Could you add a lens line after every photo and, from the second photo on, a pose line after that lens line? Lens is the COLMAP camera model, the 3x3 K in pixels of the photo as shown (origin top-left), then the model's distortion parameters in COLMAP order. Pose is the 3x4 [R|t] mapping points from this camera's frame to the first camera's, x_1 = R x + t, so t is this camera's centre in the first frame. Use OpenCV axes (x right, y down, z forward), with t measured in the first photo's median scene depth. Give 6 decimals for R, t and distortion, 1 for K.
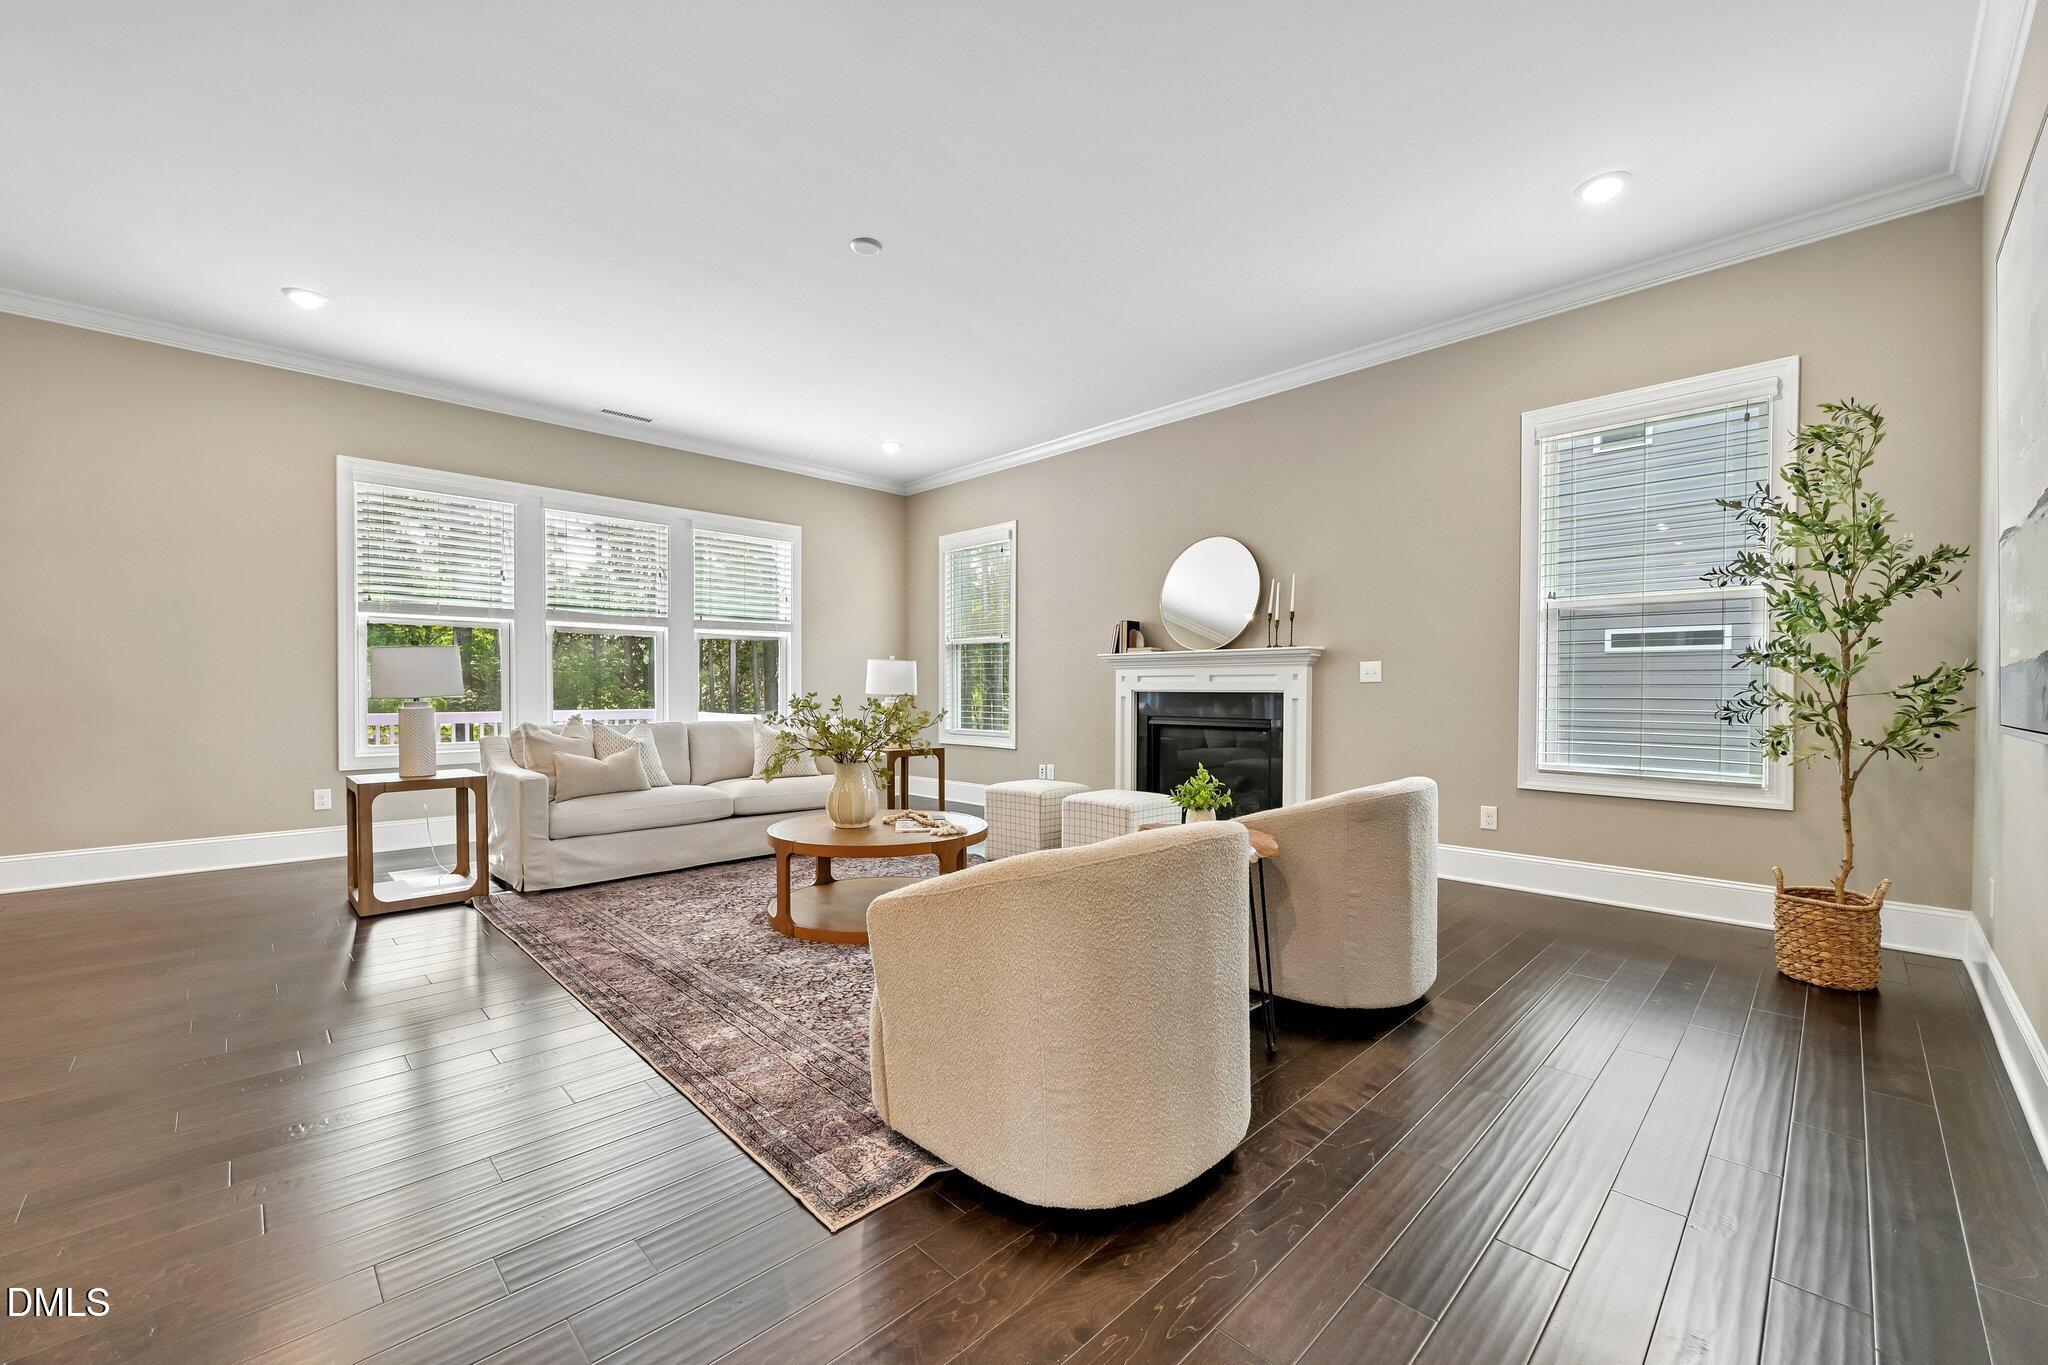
lens RADIAL K [[807.8, 0, 1020.8], [0, 807.8, 698.1], [0, 0, 1]] dist [-0.001713, -0.000273]
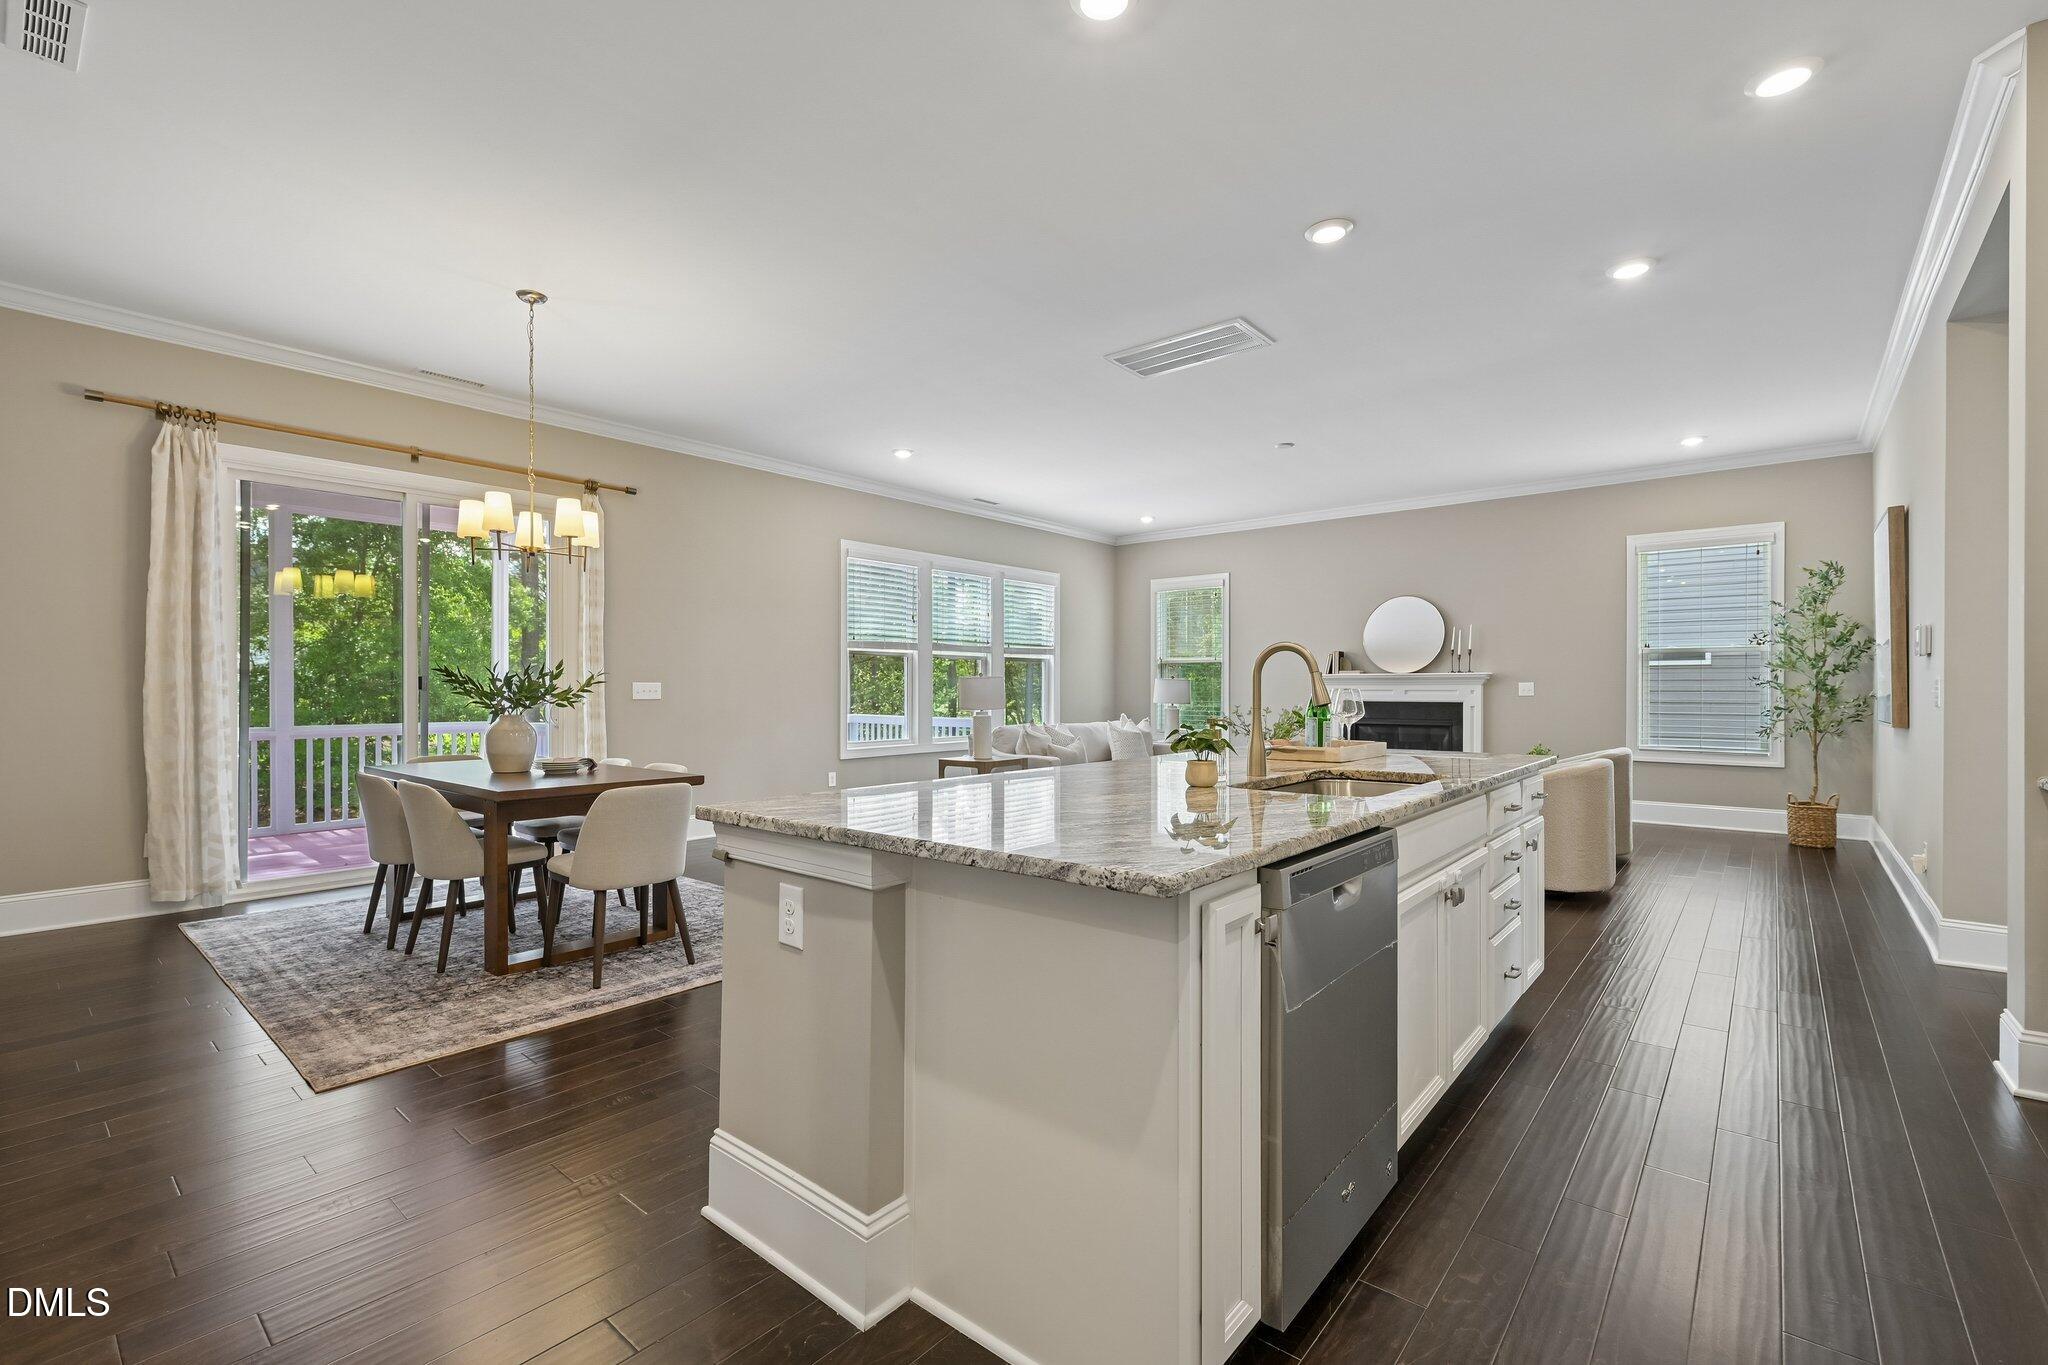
lens RADIAL K [[884.6, 0, 1024.0], [0, 884.6, 682.5], [0, 0, 1]] dist [0.000331, 0.000163]
pose [[0.994867, -0.002821, 0.101149, -0.658791], [0.004460, 0.999862, -0.015984, -0.021230], [-0.101090, 0.016353, 0.994743, -0.564018]]
